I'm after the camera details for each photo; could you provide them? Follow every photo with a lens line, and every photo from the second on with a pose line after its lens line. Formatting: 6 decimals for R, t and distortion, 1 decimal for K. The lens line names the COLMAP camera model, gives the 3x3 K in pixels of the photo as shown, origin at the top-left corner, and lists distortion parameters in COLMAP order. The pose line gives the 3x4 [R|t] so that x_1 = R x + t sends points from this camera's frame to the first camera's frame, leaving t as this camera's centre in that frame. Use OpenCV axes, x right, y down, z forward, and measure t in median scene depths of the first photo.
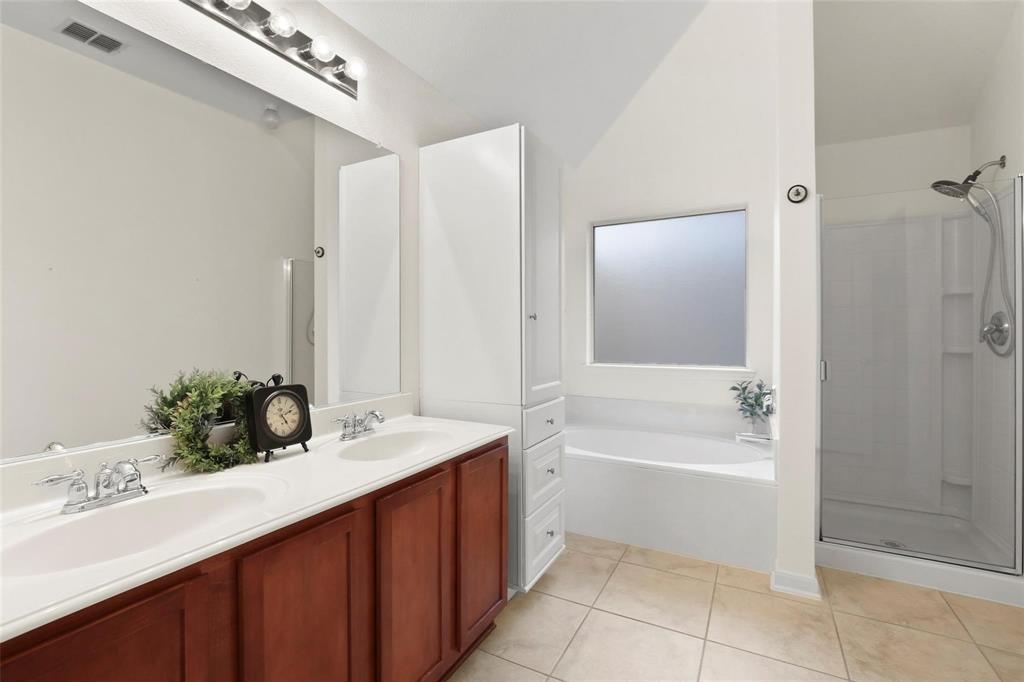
lens RADIAL K [[470.2, 0, 511.0], [0, 470.2, 338.8], [0, 0, 1]] dist [-0.015633, 0.001332]
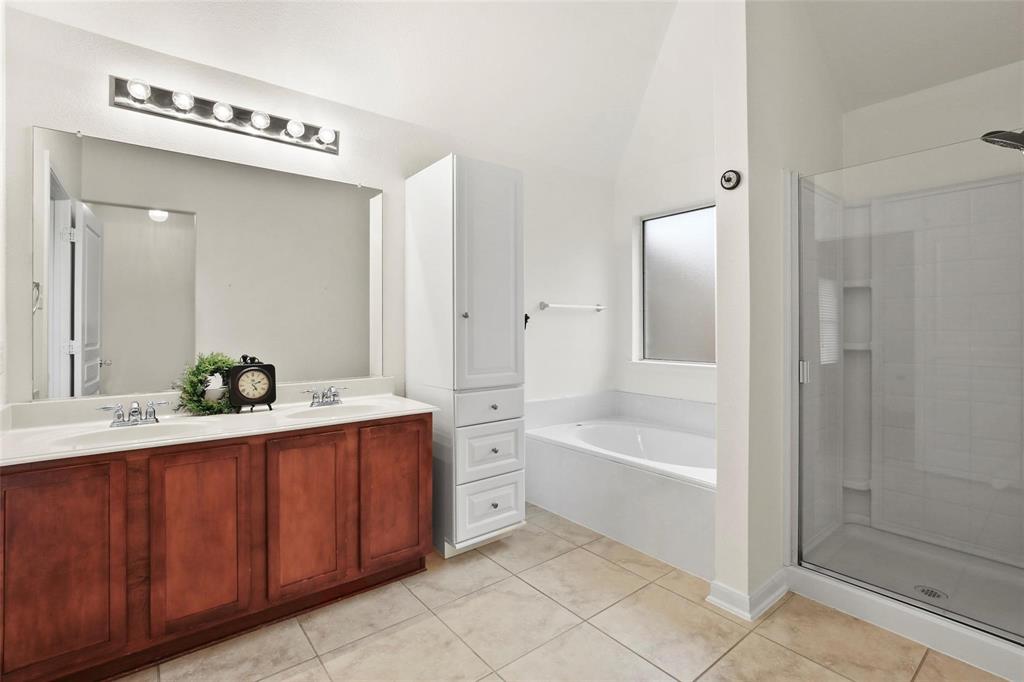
lens RADIAL K [[470.2, 0, 501.2], [0, 470.2, 333.2], [0, 0, 1]] dist [-0.015633, 0.001332]
pose [[0.916650, 0.002599, -0.399683, 0.608595], [-0.004041, 0.999988, -0.002764, 0.000693], [0.399671, 0.004149, 0.916649, -0.040444]]
